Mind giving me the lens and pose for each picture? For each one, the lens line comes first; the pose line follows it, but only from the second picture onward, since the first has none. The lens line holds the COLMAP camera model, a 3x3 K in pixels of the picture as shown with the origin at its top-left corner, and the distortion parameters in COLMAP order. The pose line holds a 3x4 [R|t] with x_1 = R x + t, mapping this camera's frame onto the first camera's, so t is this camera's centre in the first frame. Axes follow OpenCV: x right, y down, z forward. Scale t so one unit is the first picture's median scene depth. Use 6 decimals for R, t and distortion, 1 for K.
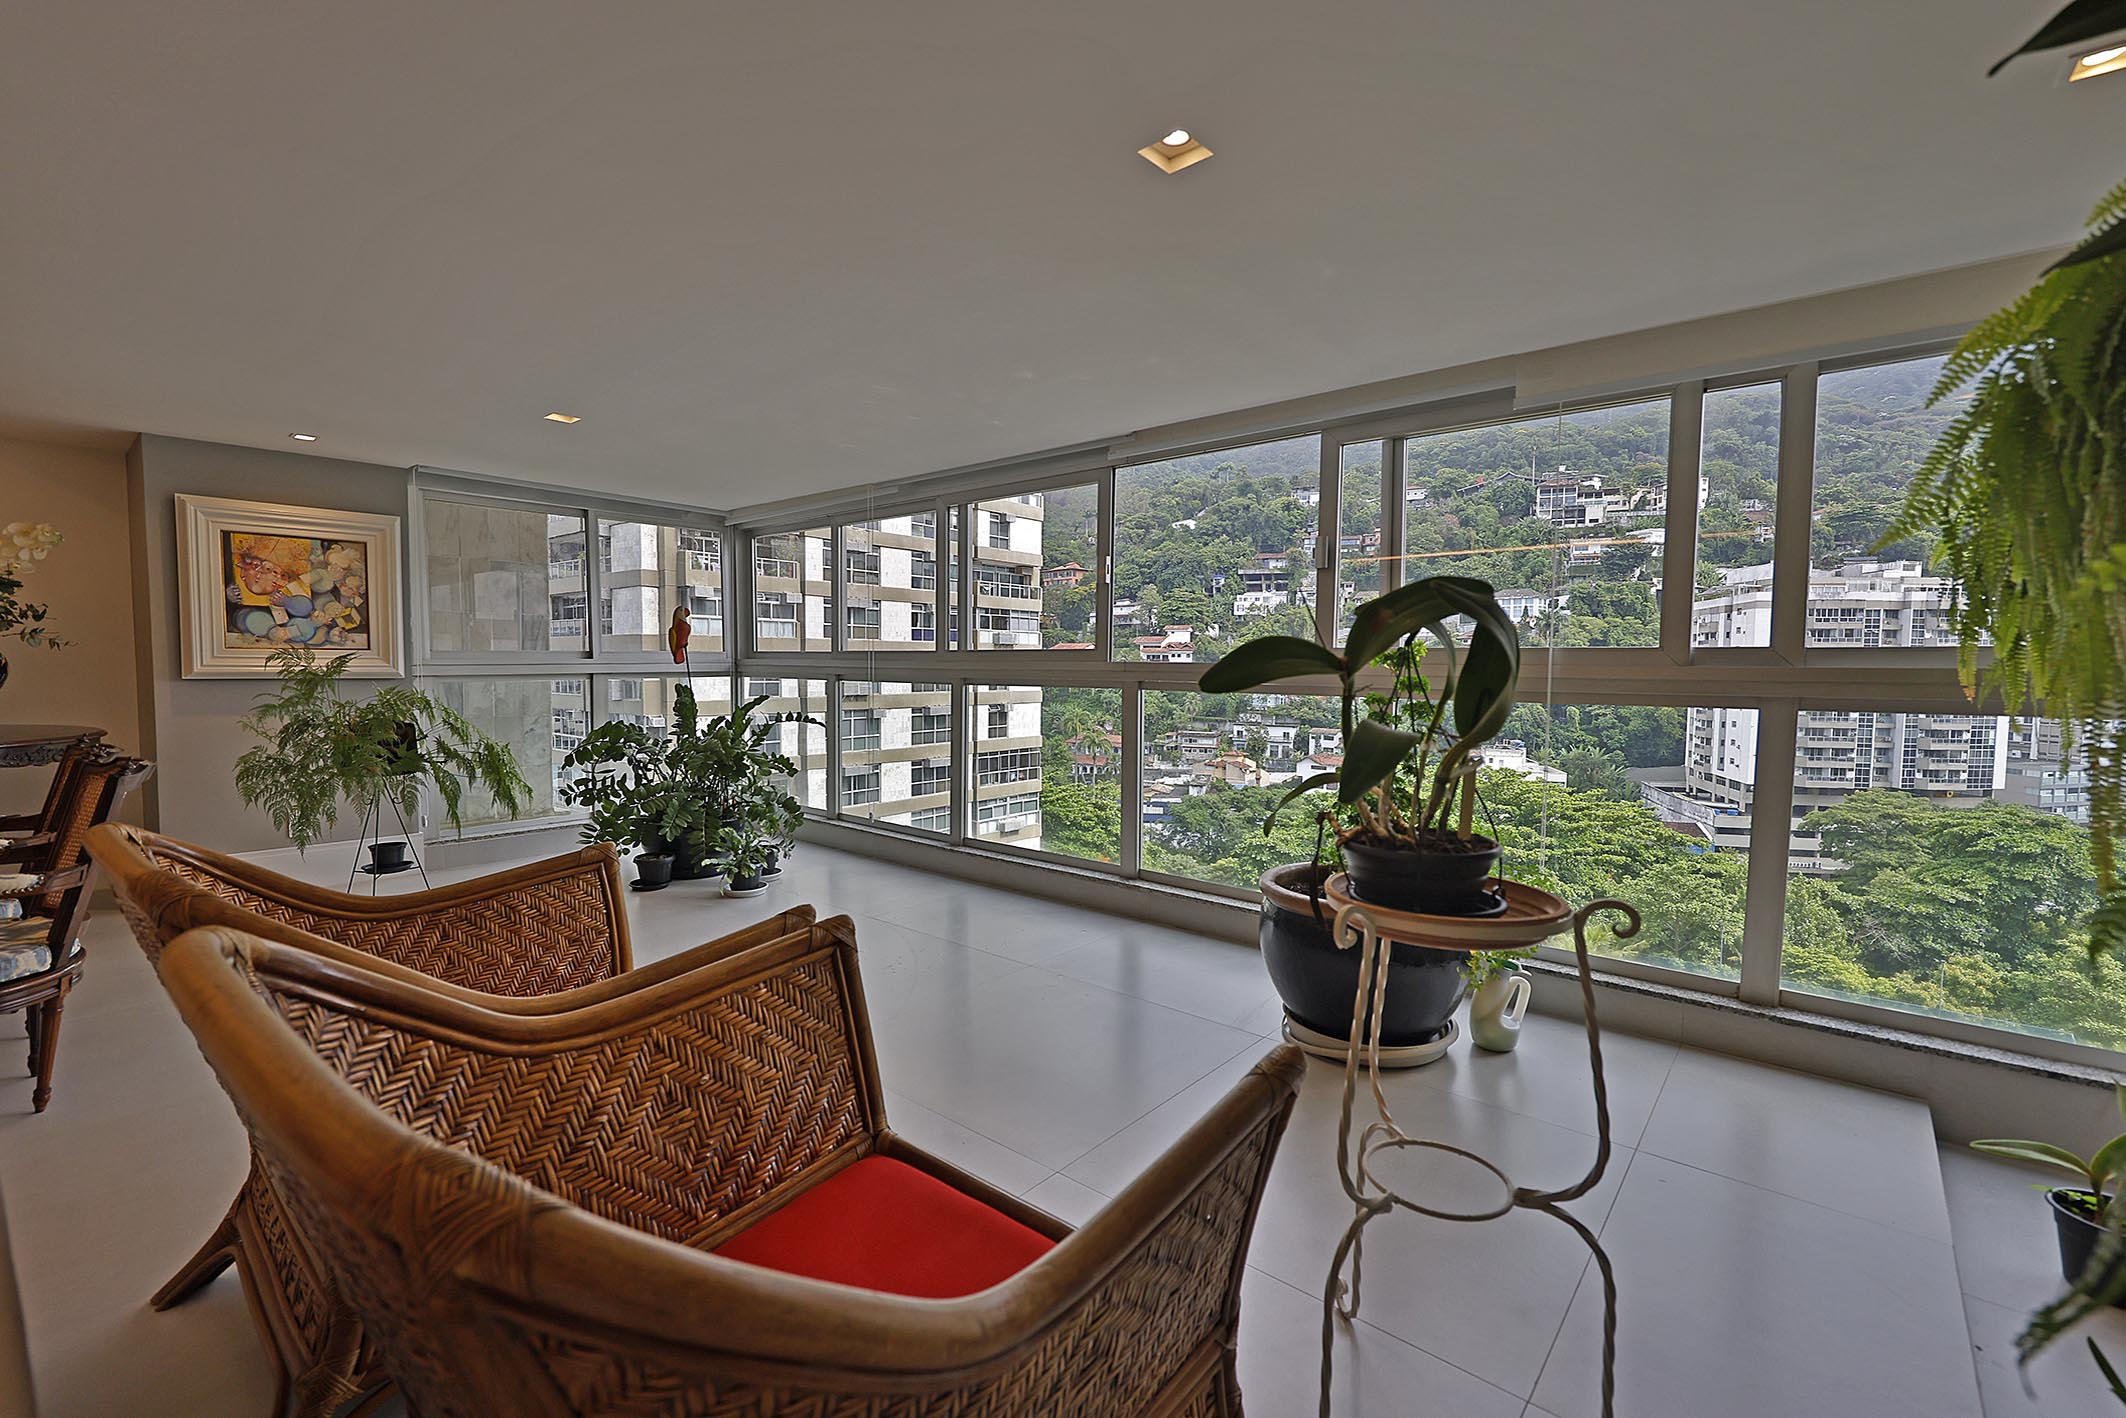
lens RADIAL K [[909.6, 0, 1065.5], [0, 909.6, 720.2], [0, 0, 1]] dist [-0.001867, 0.000314]
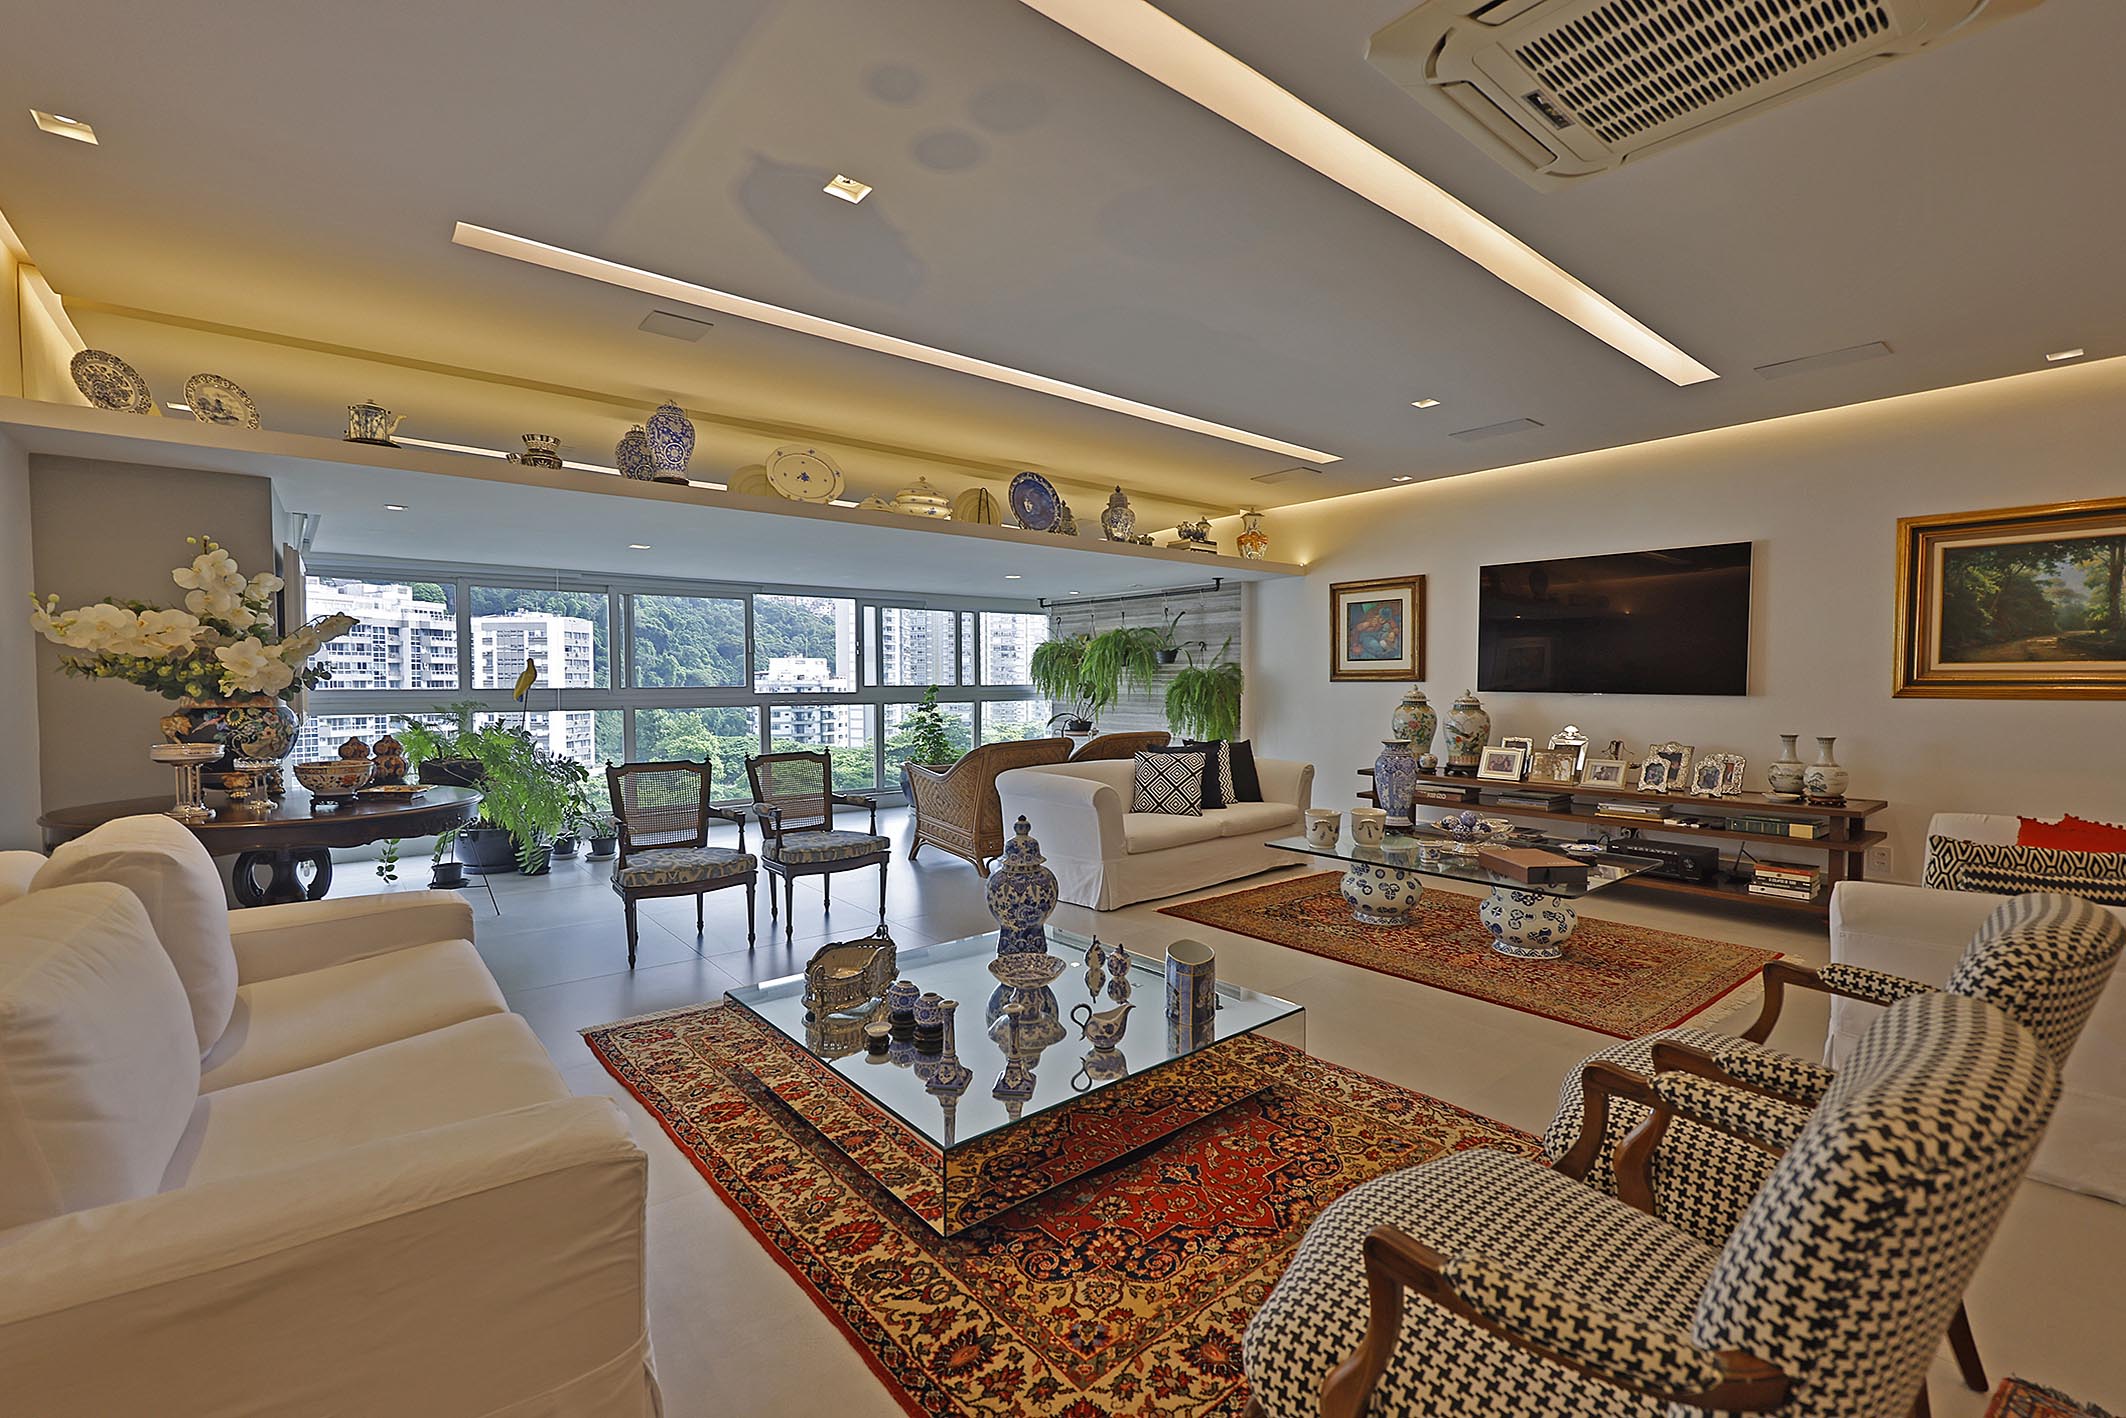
lens RADIAL K [[909.6, 0, 1053.3], [0, 909.6, 704.6], [0, 0, 1]] dist [-0.001867, 0.000314]
pose [[0.188732, -0.032385, 0.981495, -0.114202], [0.062045, 0.997853, 0.020994, -0.002893], [-0.980067, 0.056935, 0.190336, 0.000492]]
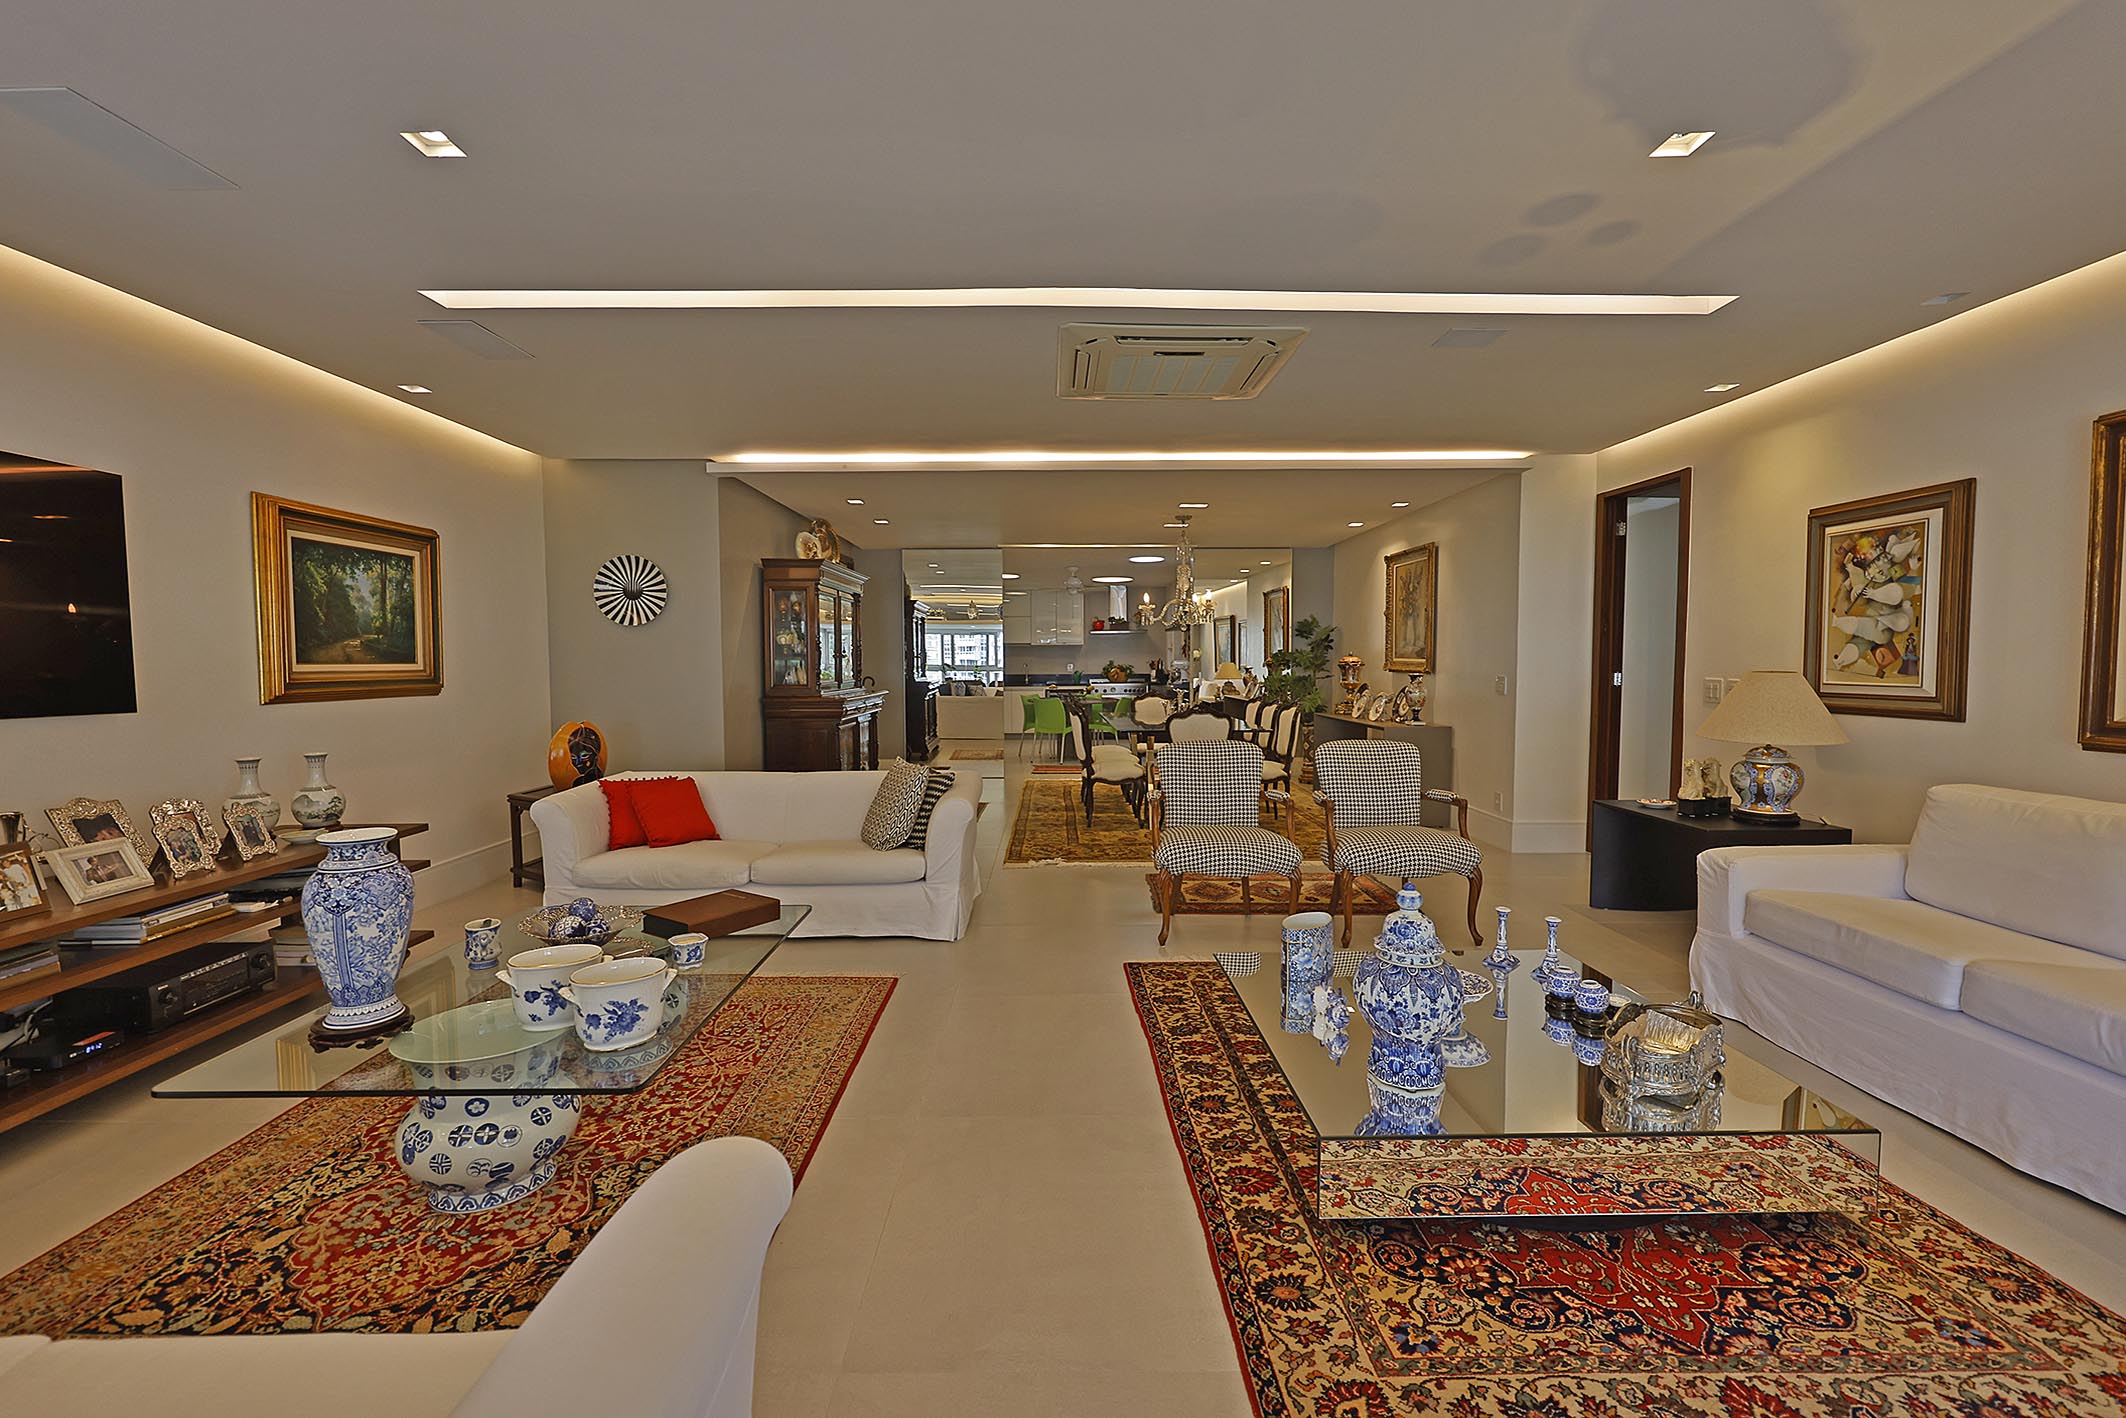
lens RADIAL K [[909.6, 0, 1060.4], [0, 909.6, 708.8], [0, 0, 1]] dist [-0.001867, 0.000314]
pose [[-0.759960, 0.032997, -0.649131, -0.031994], [-0.040060, 0.994434, 0.097449, -0.005567], [0.648734, 0.100062, -0.754408, 0.029448]]
